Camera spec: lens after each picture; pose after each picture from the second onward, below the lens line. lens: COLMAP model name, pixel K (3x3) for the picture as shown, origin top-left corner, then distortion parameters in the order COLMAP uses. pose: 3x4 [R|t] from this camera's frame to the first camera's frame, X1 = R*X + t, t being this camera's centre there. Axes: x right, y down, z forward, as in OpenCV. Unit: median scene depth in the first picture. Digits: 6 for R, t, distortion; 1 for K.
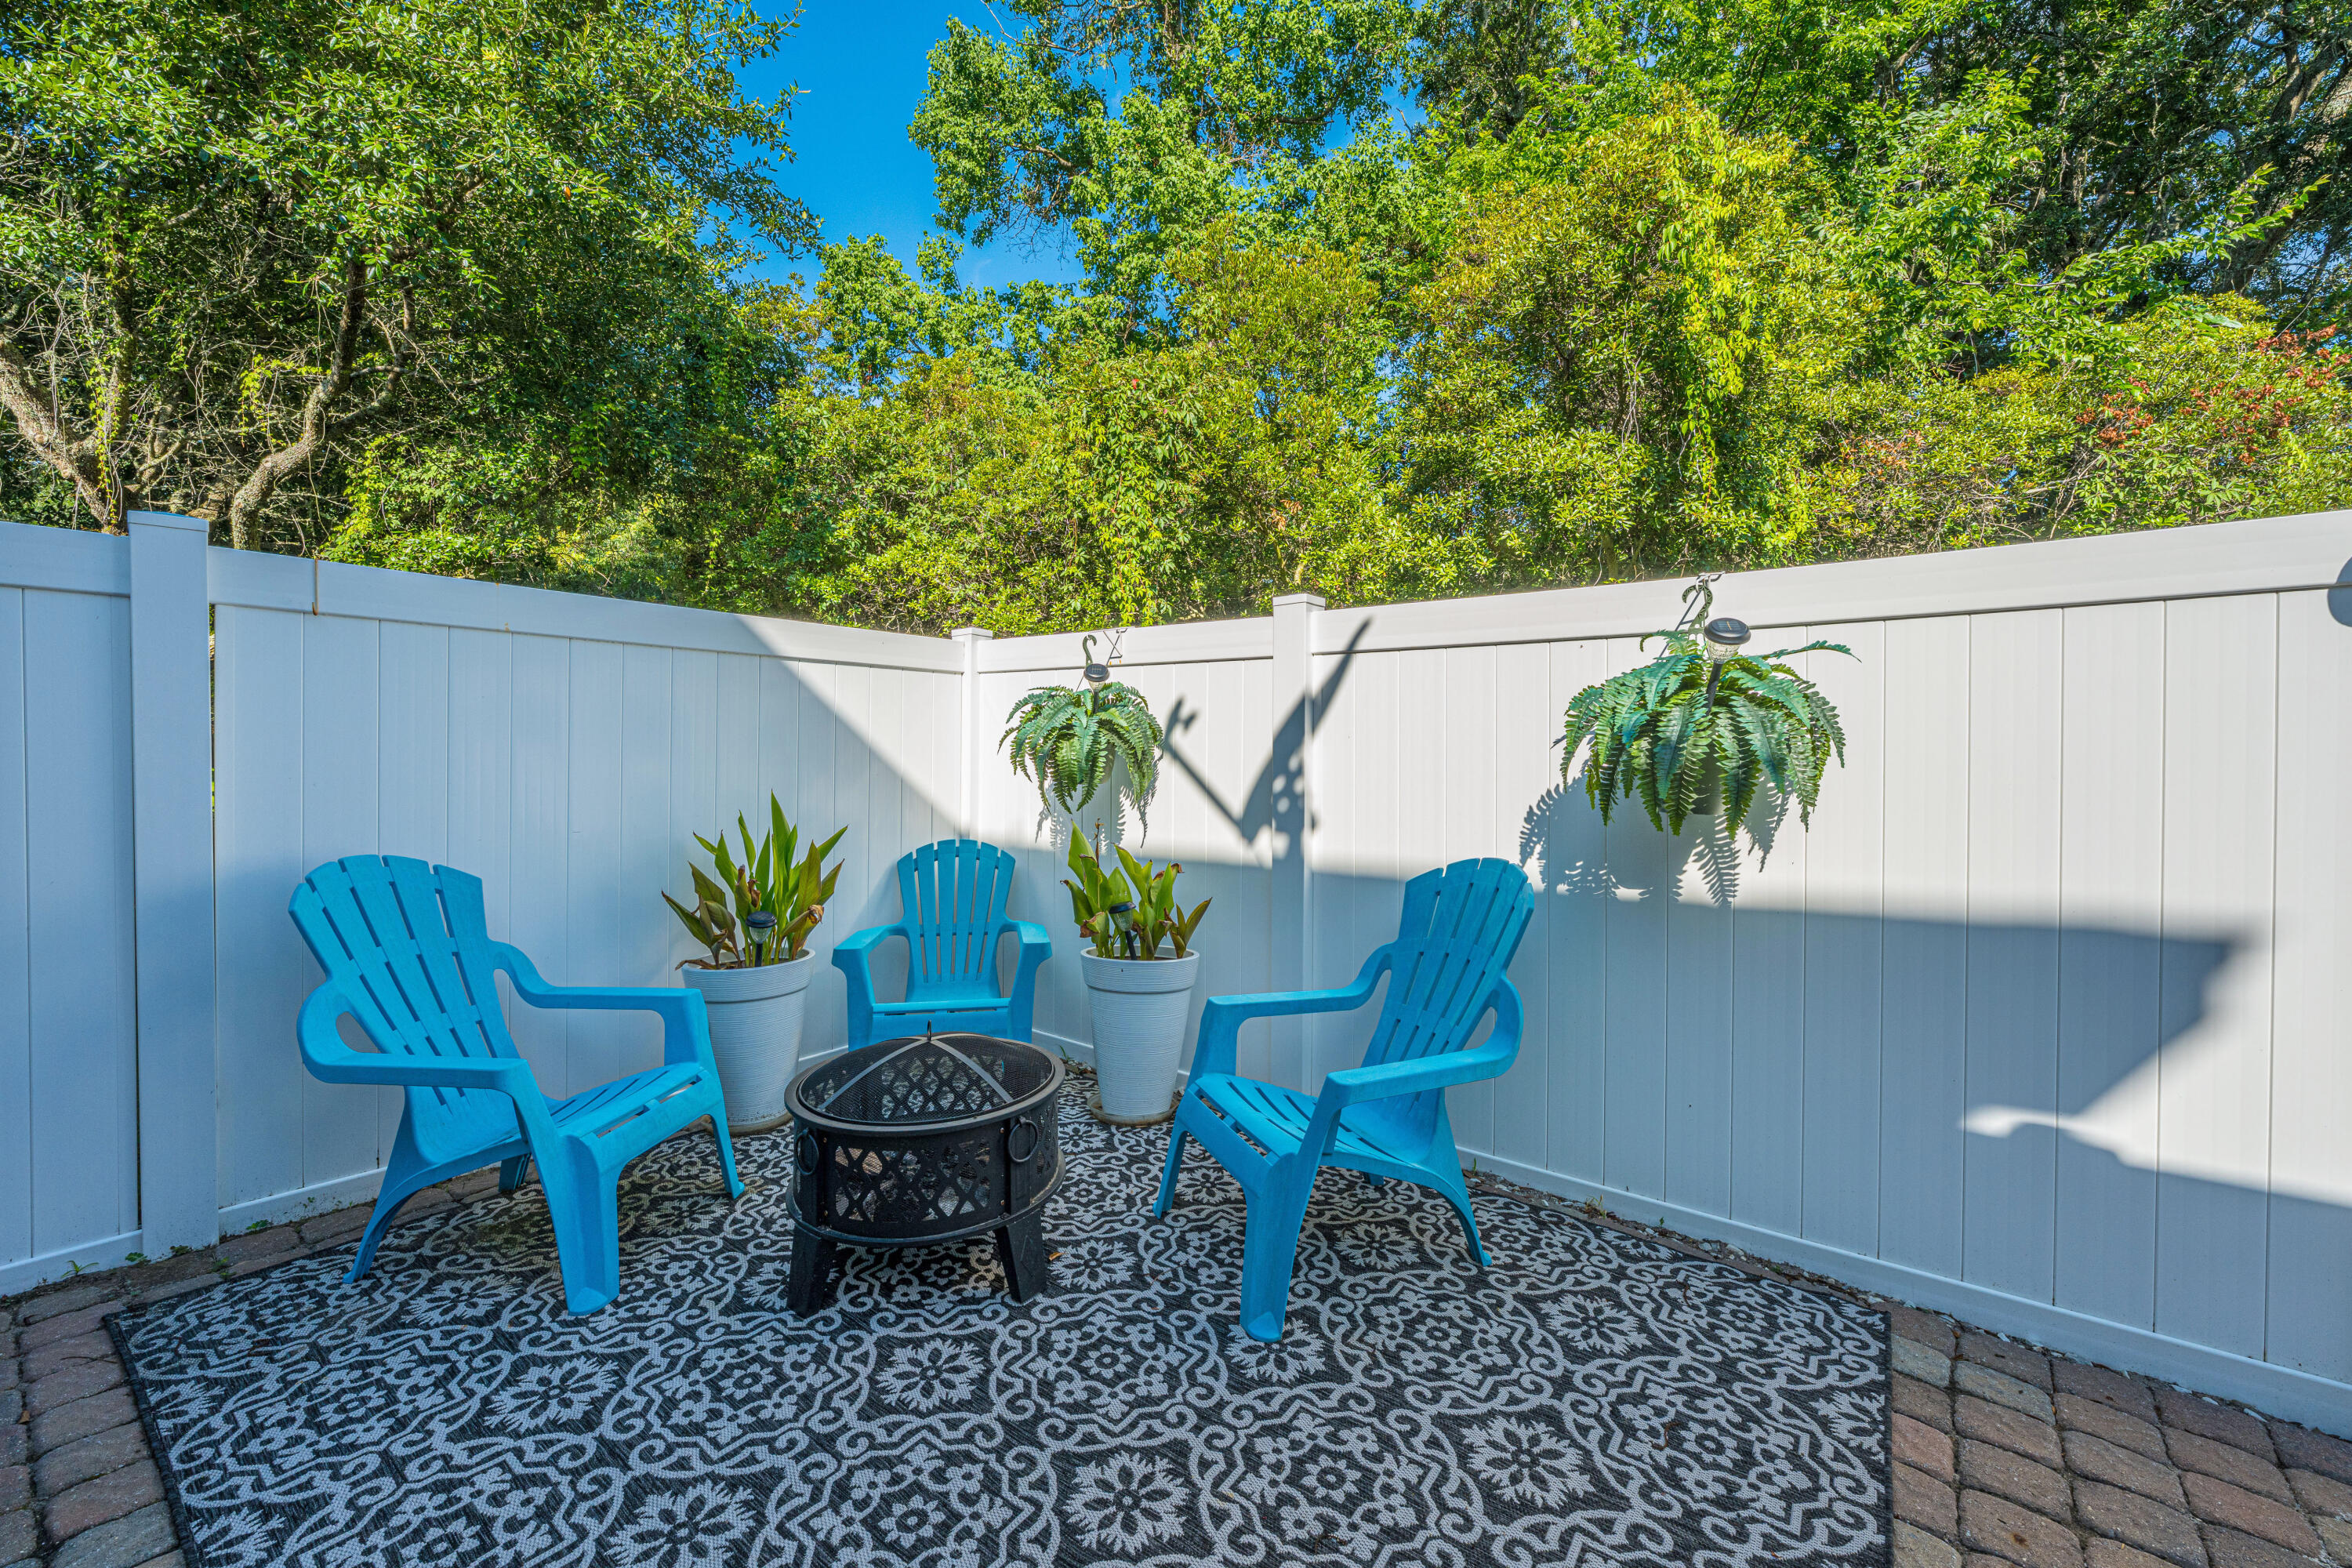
lens RADIAL K [[947.8, 0, 1180.8], [0, 947.8, 756.4], [0, 0, 1]] dist [-0.002481, -0.000333]
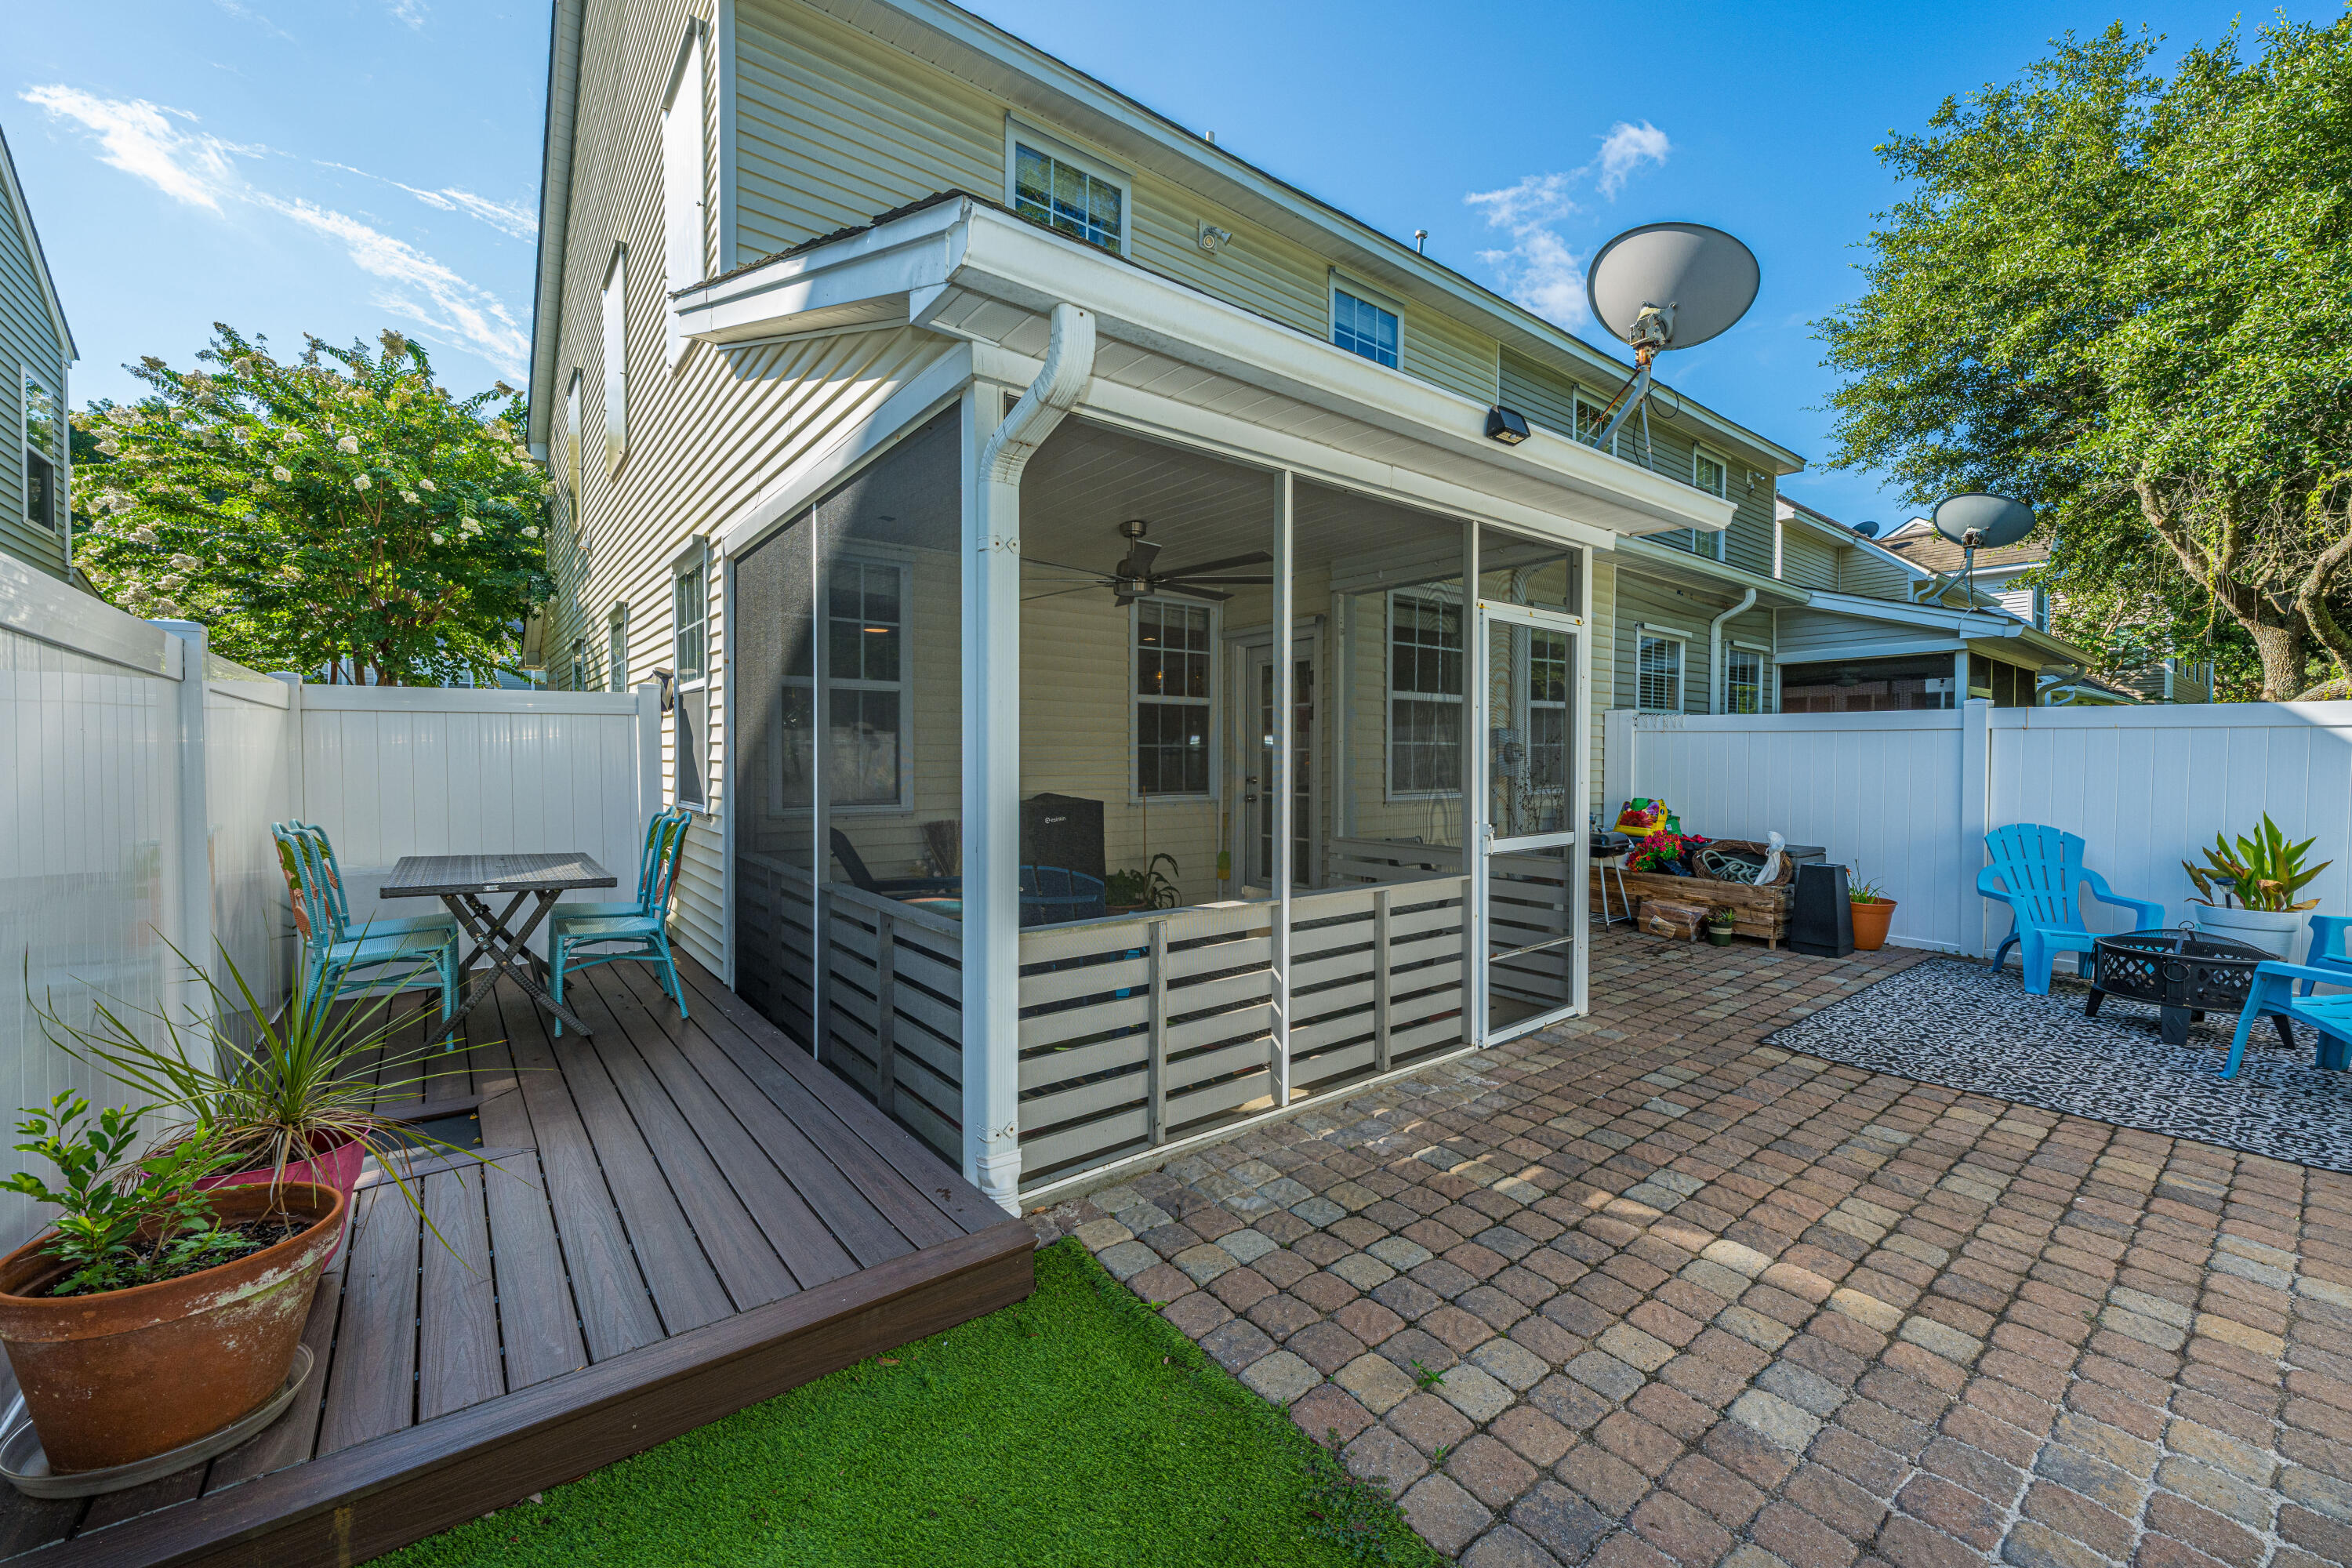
lens RADIAL K [[947.8, 0, 1180.8], [0, 947.8, 756.4], [0, 0, 1]] dist [-0.002481, -0.000333]
pose [[-0.257707, 0.004424, -0.966213, 2.041952], [-0.013505, 0.999875, 0.008180, -0.066668], [0.966129, 0.015157, -0.257615, -0.546169]]
